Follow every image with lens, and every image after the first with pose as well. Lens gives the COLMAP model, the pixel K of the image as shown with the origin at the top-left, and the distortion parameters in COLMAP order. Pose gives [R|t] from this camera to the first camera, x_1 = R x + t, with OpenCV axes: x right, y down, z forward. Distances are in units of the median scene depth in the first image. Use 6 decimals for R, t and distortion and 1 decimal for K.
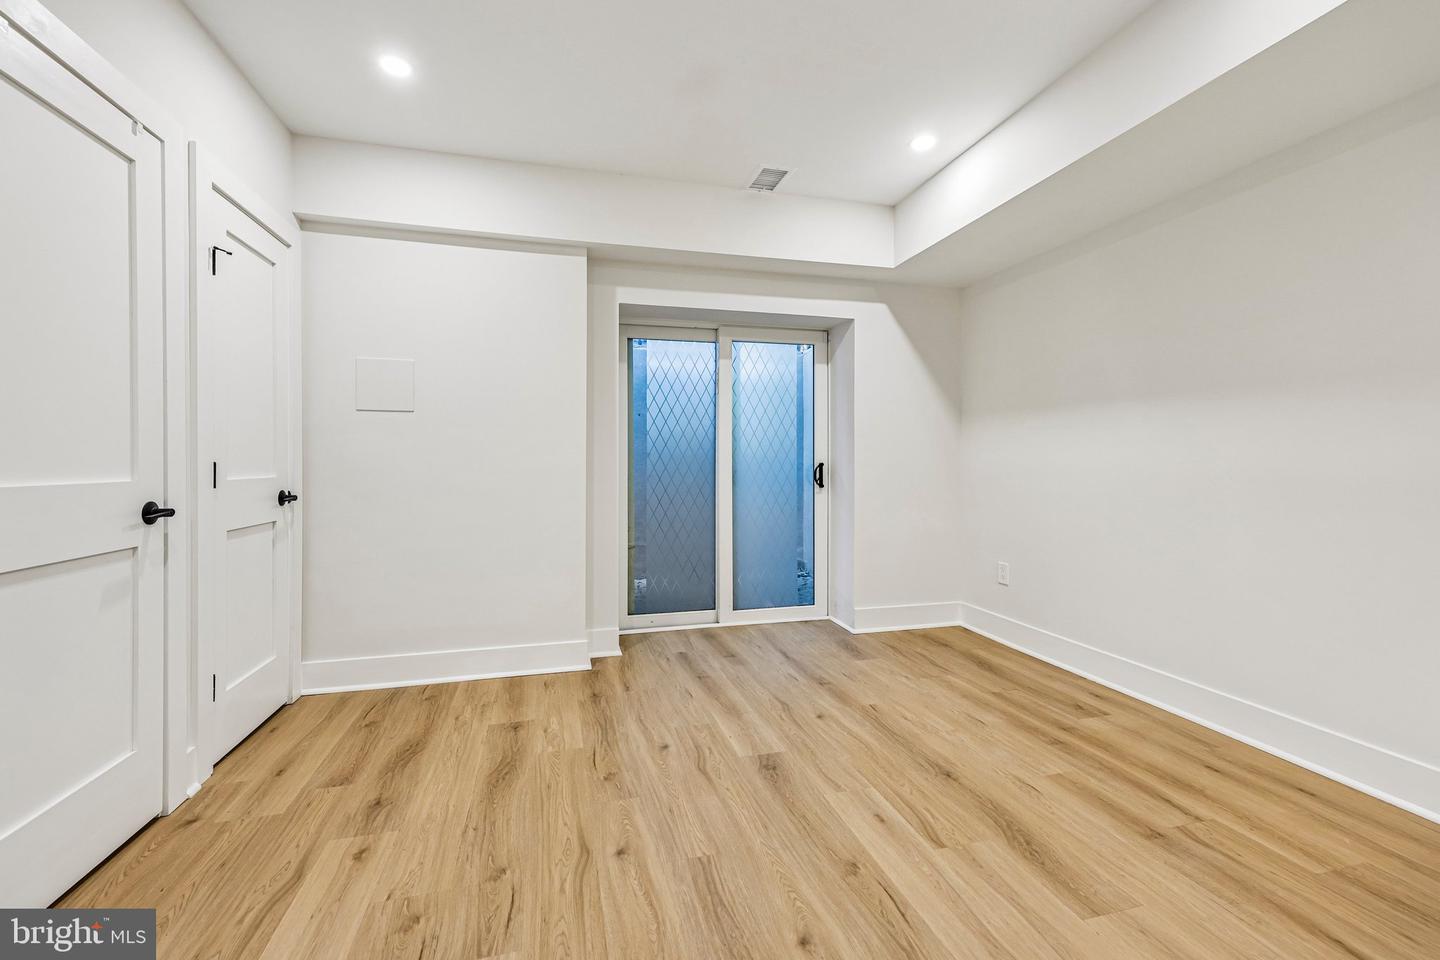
lens RADIAL K [[590.7, 0, 725.5], [0, 590.7, 460.5], [0, 0, 1]] dist [0.009201, -0.000630]
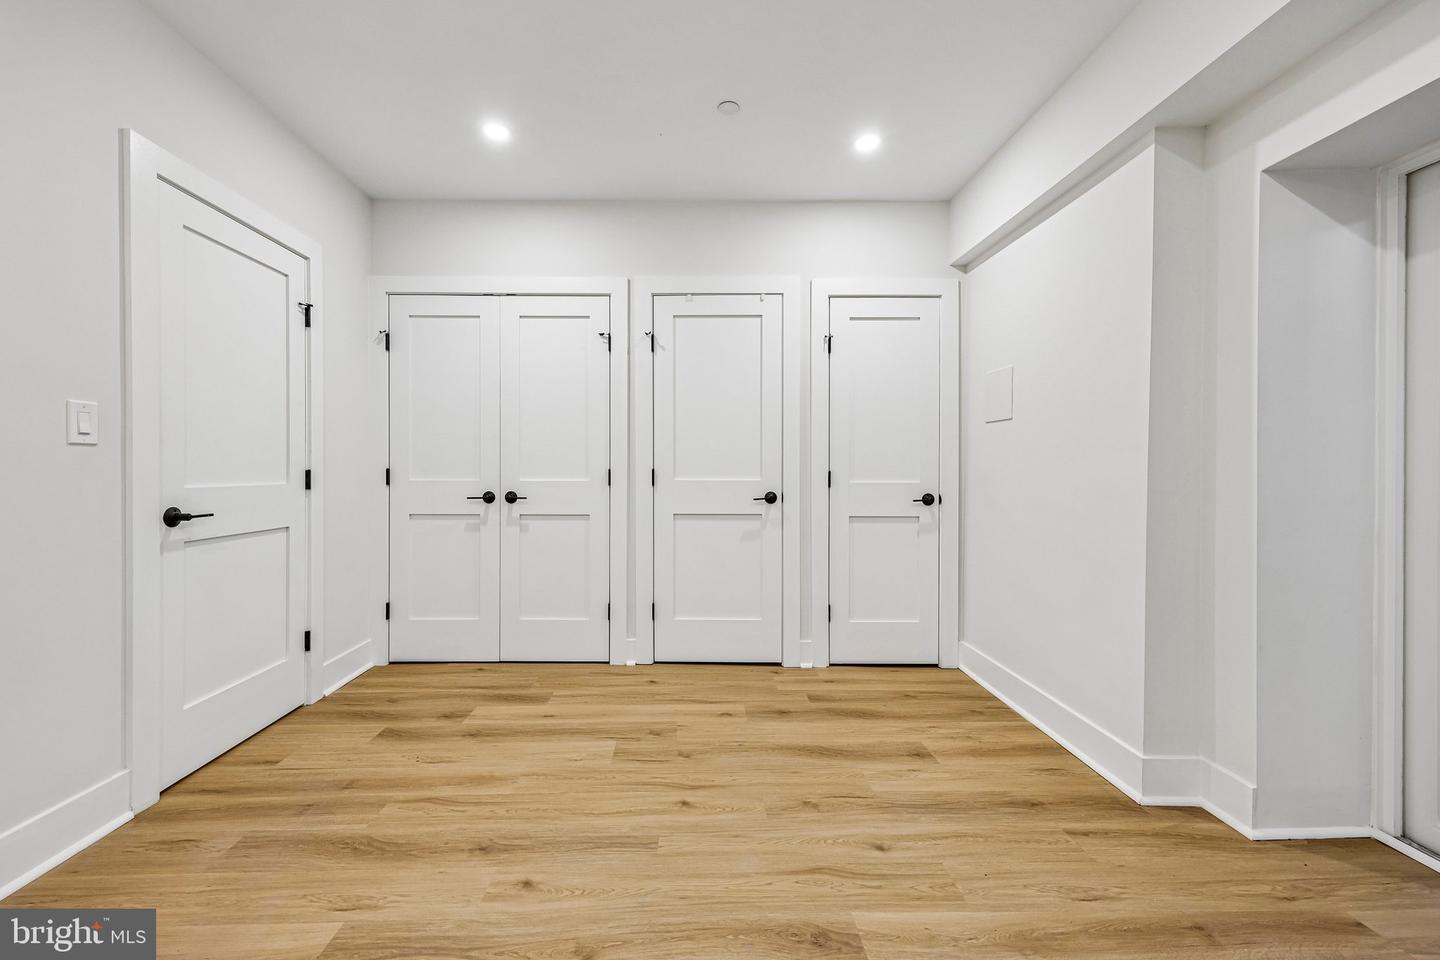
lens RADIAL K [[590.7, 0, 683.7], [0, 590.7, 474.2], [0, 0, 1]] dist [0.009201, -0.000630]
pose [[-0.272177, 0.006940, -0.962222, 0.881735], [-0.001643, 0.999969, 0.007677, -0.000996], [0.962246, 0.003671, -0.272158, 1.221268]]
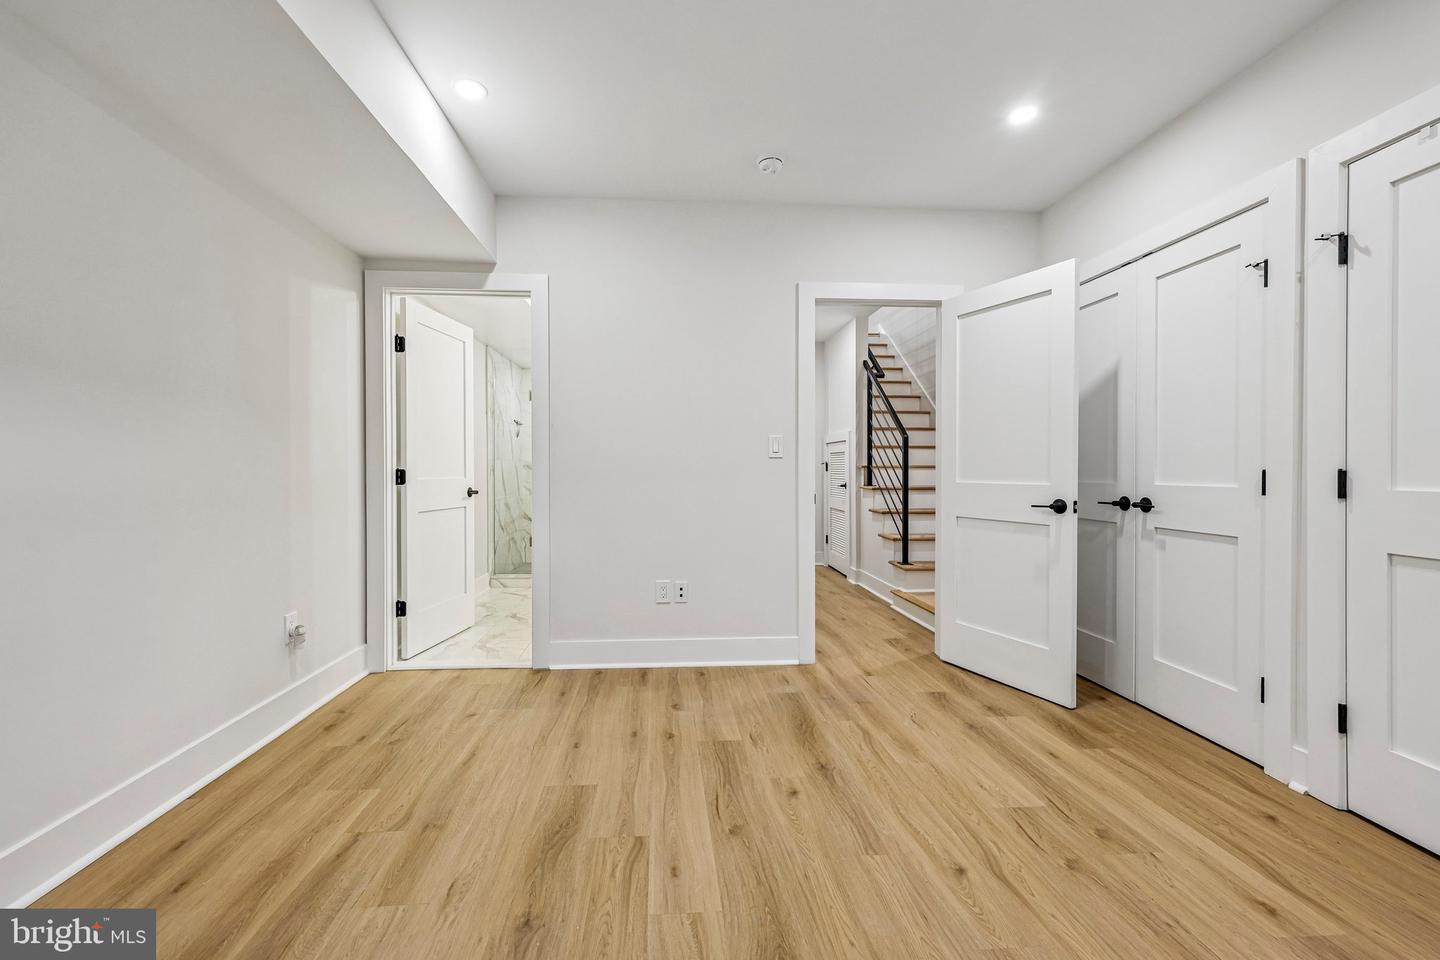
lens RADIAL K [[590.7, 0, 713.0], [0, 590.7, 480.1], [0, 0, 1]] dist [0.009201, -0.000630]
pose [[-0.979982, -0.005185, 0.199017, 0.029928], [-0.001946, 0.999863, 0.016468, 0.000122], [-0.199075, 0.015751, -0.979858, 1.887768]]
